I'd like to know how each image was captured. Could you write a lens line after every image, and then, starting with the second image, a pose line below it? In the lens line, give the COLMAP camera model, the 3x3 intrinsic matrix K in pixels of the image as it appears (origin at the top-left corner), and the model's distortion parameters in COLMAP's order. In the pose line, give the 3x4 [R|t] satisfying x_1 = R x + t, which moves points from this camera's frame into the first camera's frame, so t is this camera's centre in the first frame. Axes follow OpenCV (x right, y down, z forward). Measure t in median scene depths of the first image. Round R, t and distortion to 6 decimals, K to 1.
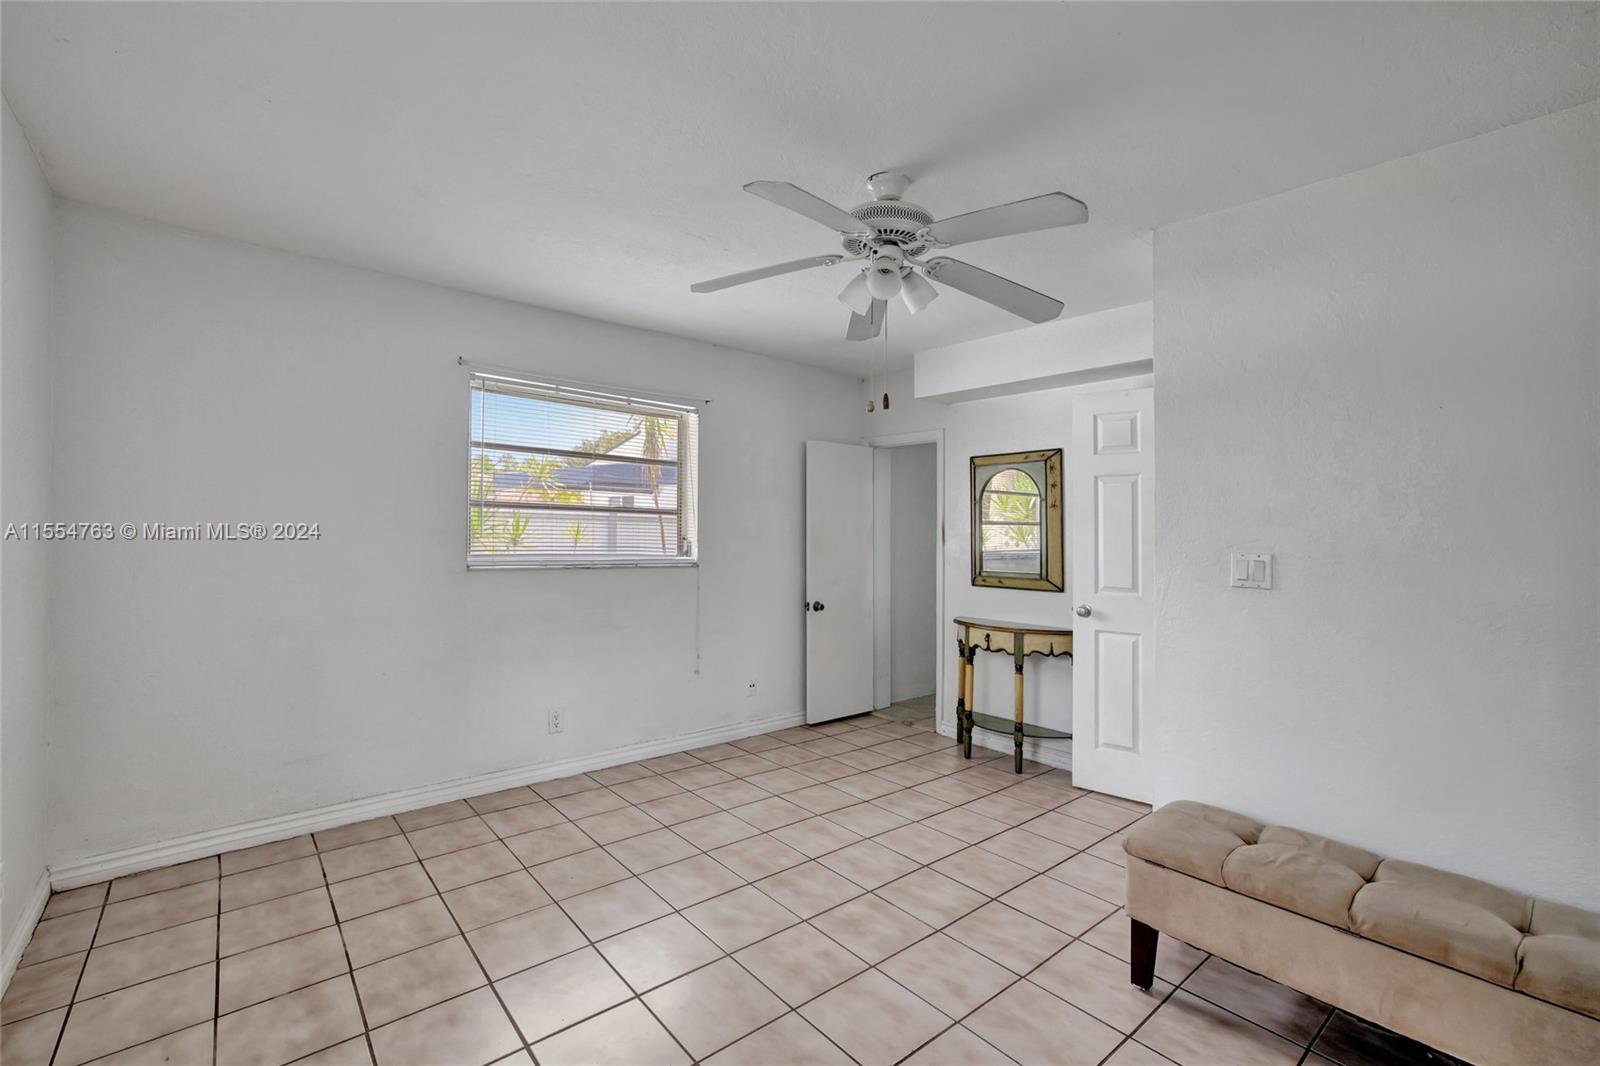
lens RADIAL K [[669.3, 0, 796.0], [0, 669.3, 520.8], [0, 0, 1]] dist [-0.008147, 0.000382]
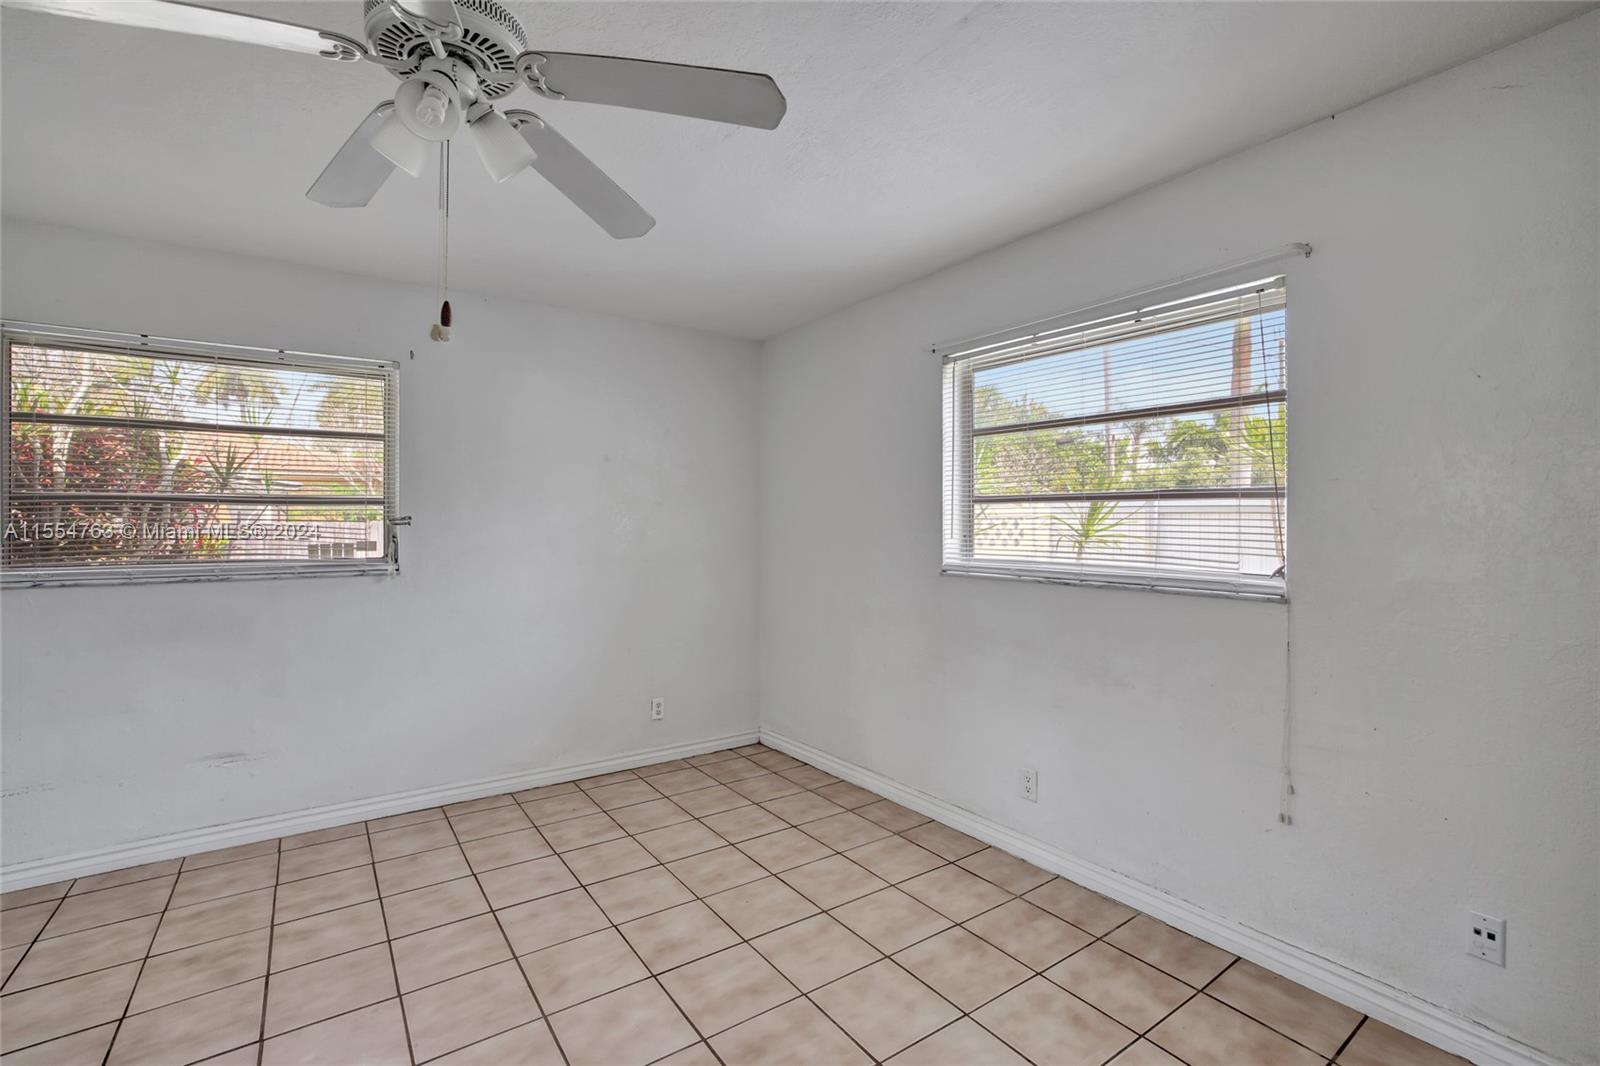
lens RADIAL K [[713.4, 0, 792.1], [0, 713.4, 526.3], [0, 0, 1]] dist [-0.050736, 0.023287]
pose [[-0.084200, -0.009683, -0.996402, 0.558646], [0.015615, 0.999817, -0.011036, 0.020642], [0.996327, -0.016488, -0.084033, 1.001308]]
